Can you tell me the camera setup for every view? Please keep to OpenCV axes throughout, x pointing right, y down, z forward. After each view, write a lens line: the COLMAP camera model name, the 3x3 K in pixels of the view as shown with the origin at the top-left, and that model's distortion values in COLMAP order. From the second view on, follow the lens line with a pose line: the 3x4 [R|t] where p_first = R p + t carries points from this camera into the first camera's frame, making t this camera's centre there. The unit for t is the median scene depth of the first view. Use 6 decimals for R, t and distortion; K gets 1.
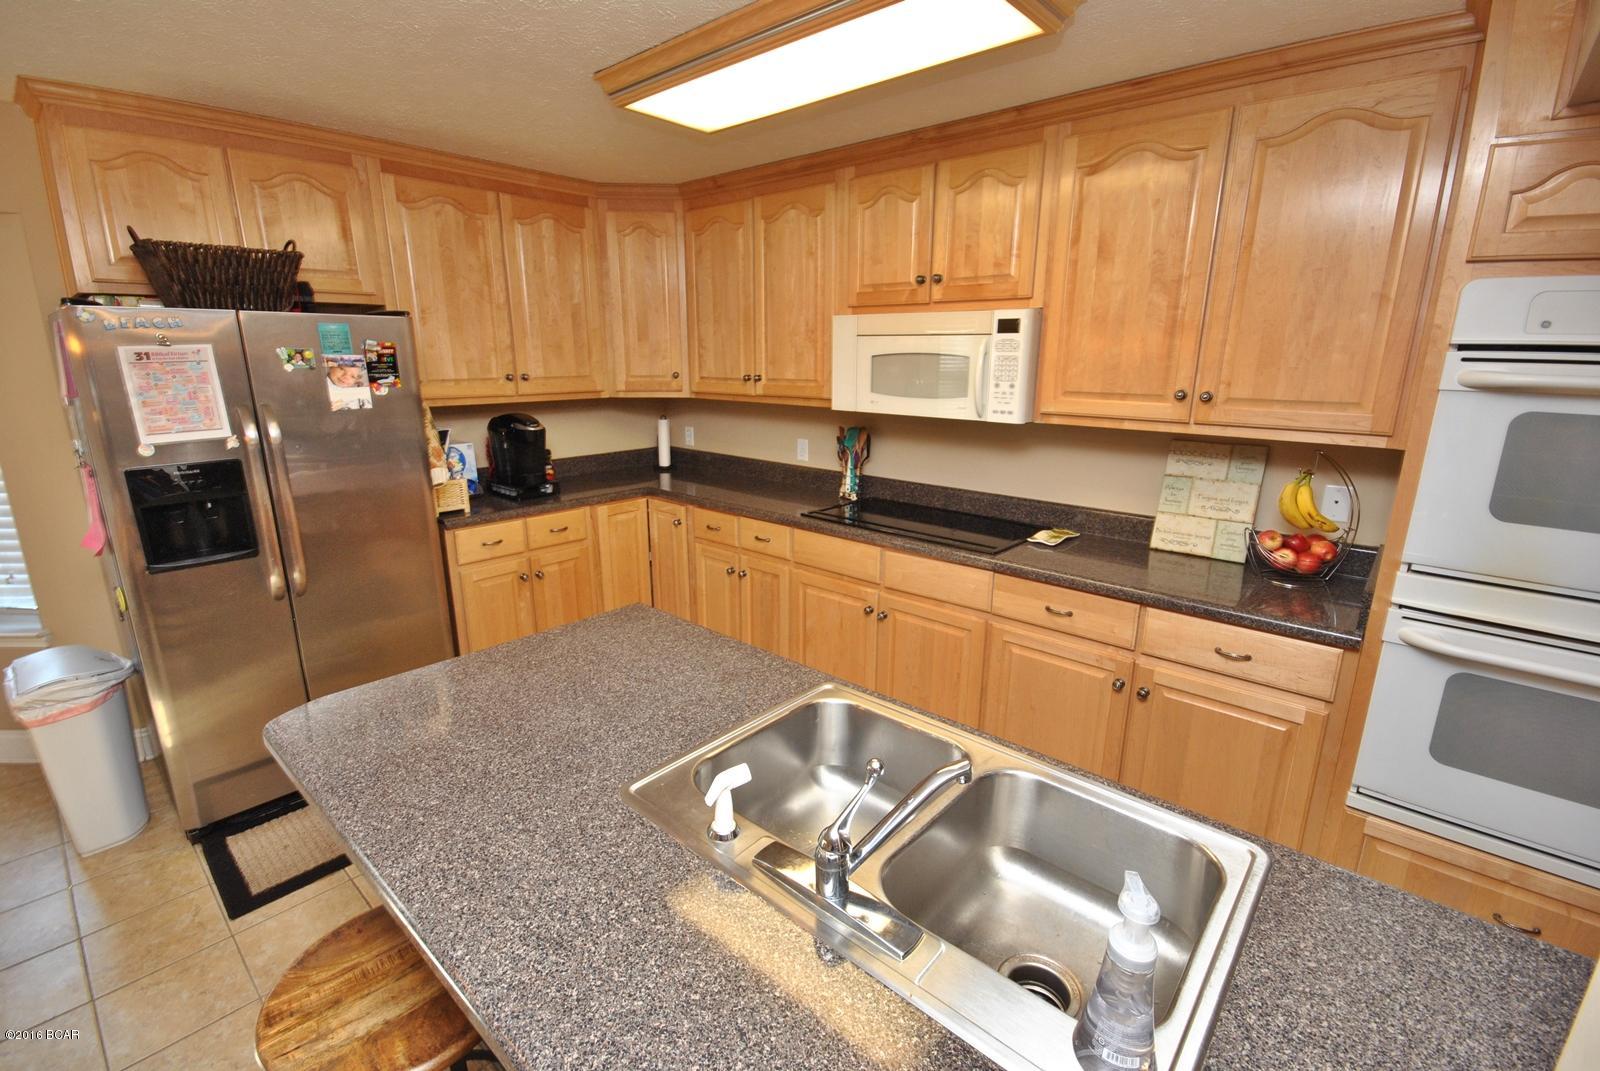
lens RADIAL K [[704.8, 0, 802.1], [0, 704.8, 530.6], [0, 0, 1]] dist [0.007541, -0.010702]
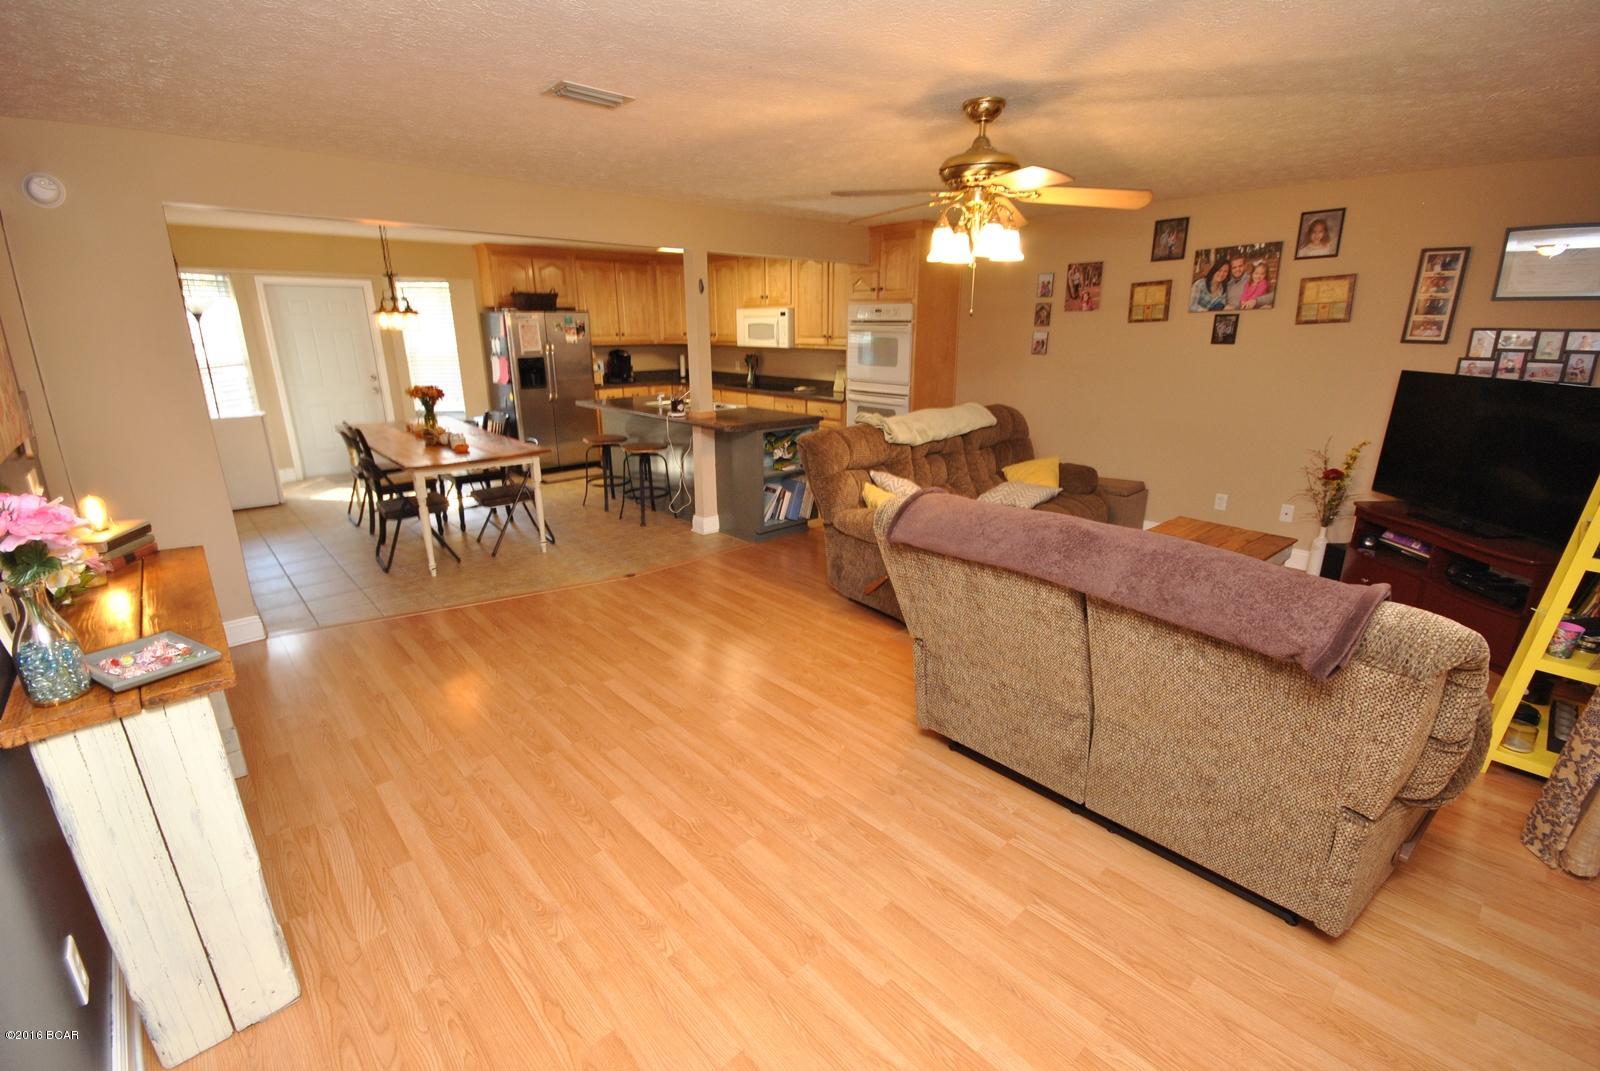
lens RADIAL K [[704.8, 0, 802.1], [0, 704.8, 530.6], [0, 0, 1]] dist [0.007541, -0.010702]
pose [[0.994592, 0.023247, -0.101227, 0.627310], [-0.019707, 0.999164, 0.035826, 0.463715], [0.101975, -0.033637, 0.994218, -1.786444]]
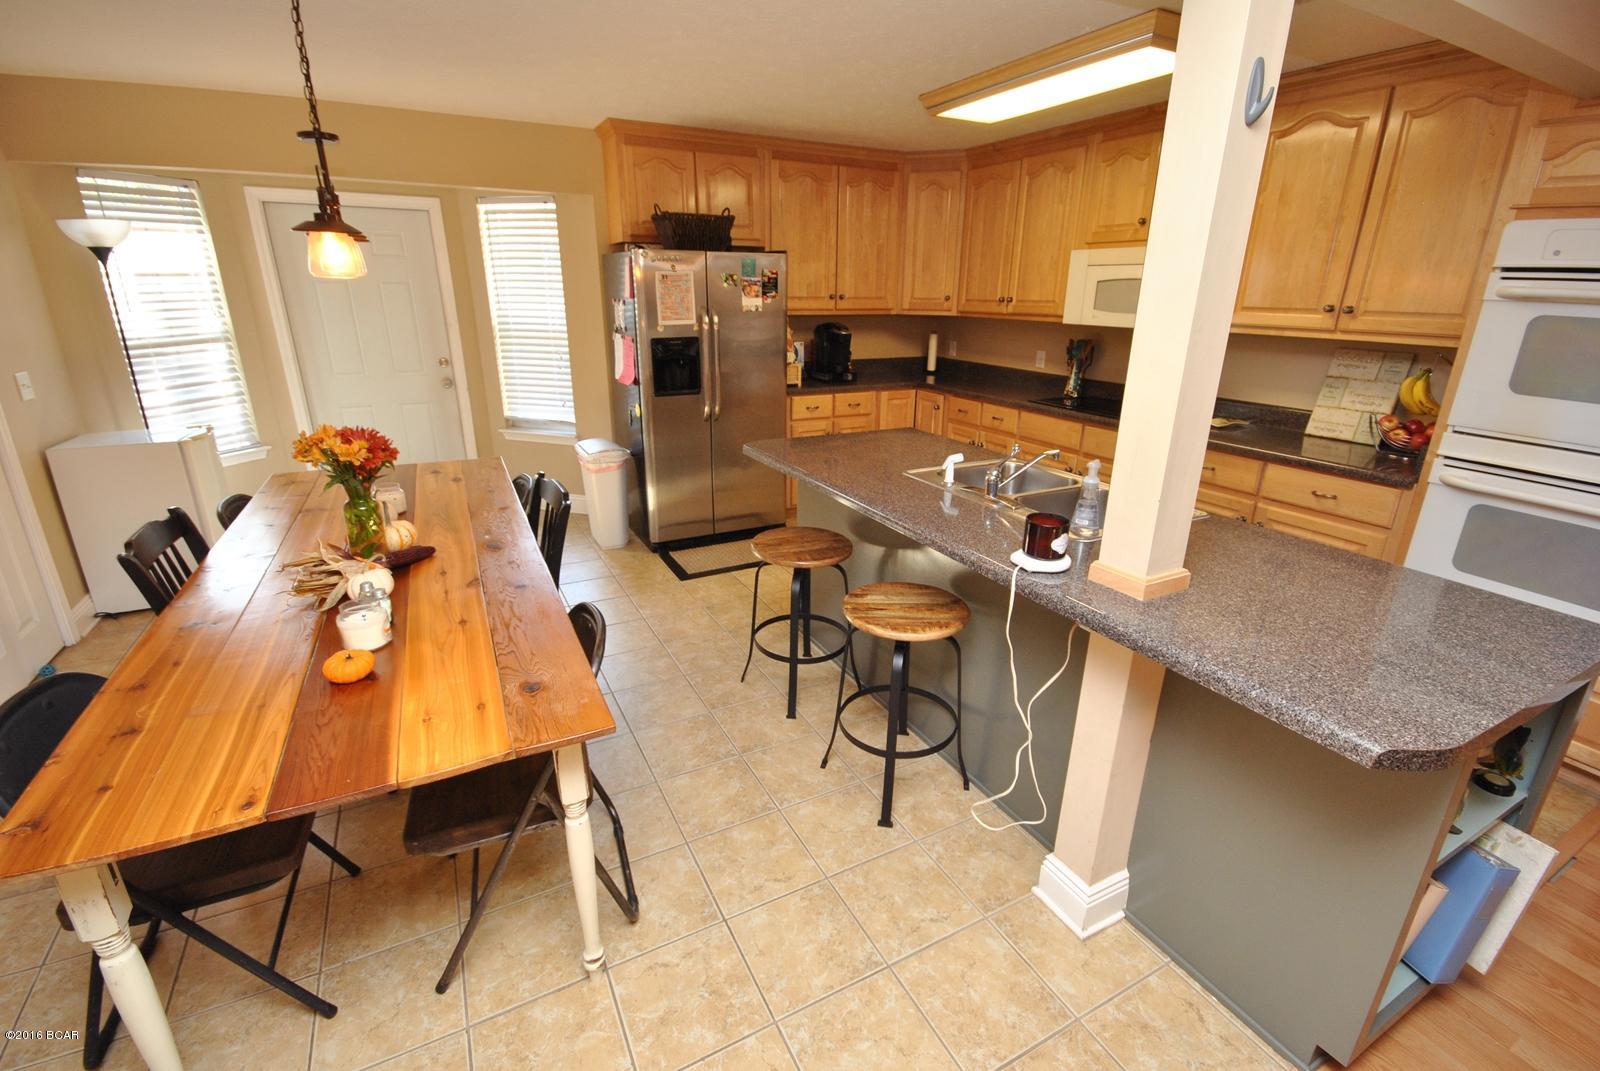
lens RADIAL K [[704.8, 0, 802.1], [0, 704.8, 530.6], [0, 0, 1]] dist [0.007541, -0.010702]
pose [[0.933940, 0.121375, -0.336191, 0.086661], [-0.094039, 0.990881, 0.096495, 0.149560], [0.344837, -0.058505, 0.936838, -0.488045]]
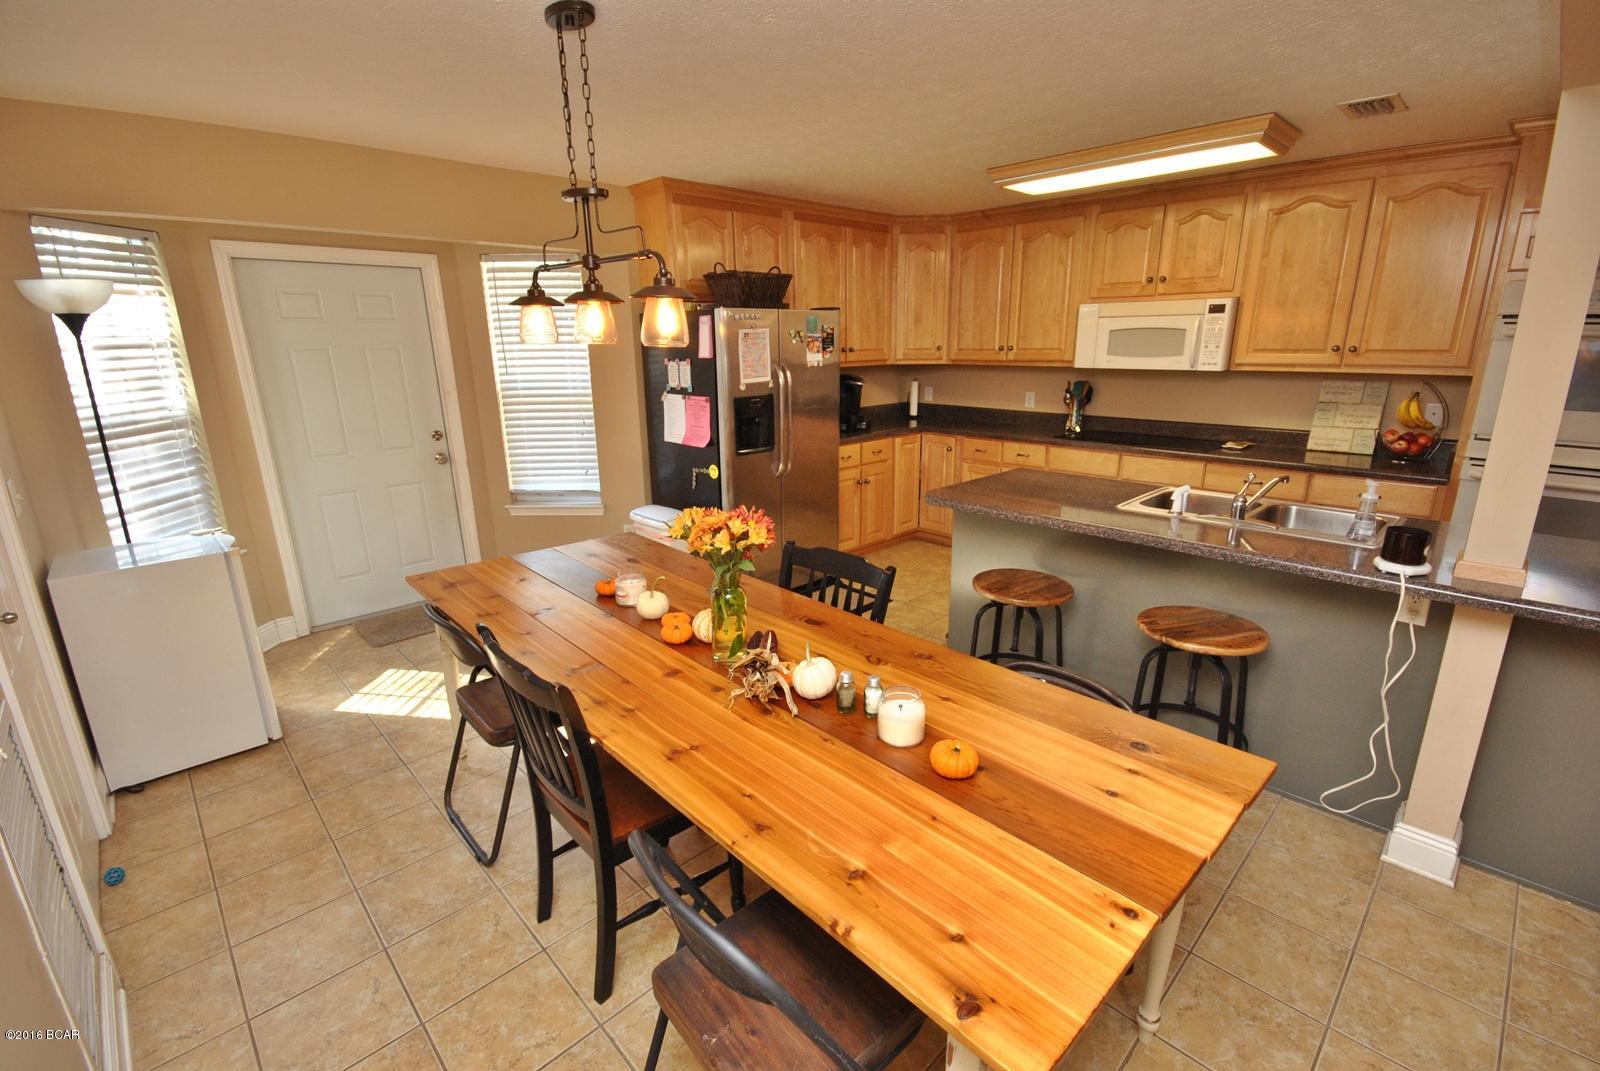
lens RADIAL K [[704.8, 0, 802.1], [0, 704.8, 530.6], [0, 0, 1]] dist [0.007541, -0.010702]
pose [[0.996664, 0.004312, -0.081495, -0.459943], [-0.002793, 0.999820, 0.018748, 0.165803], [0.081562, -0.018458, 0.996497, -0.608023]]
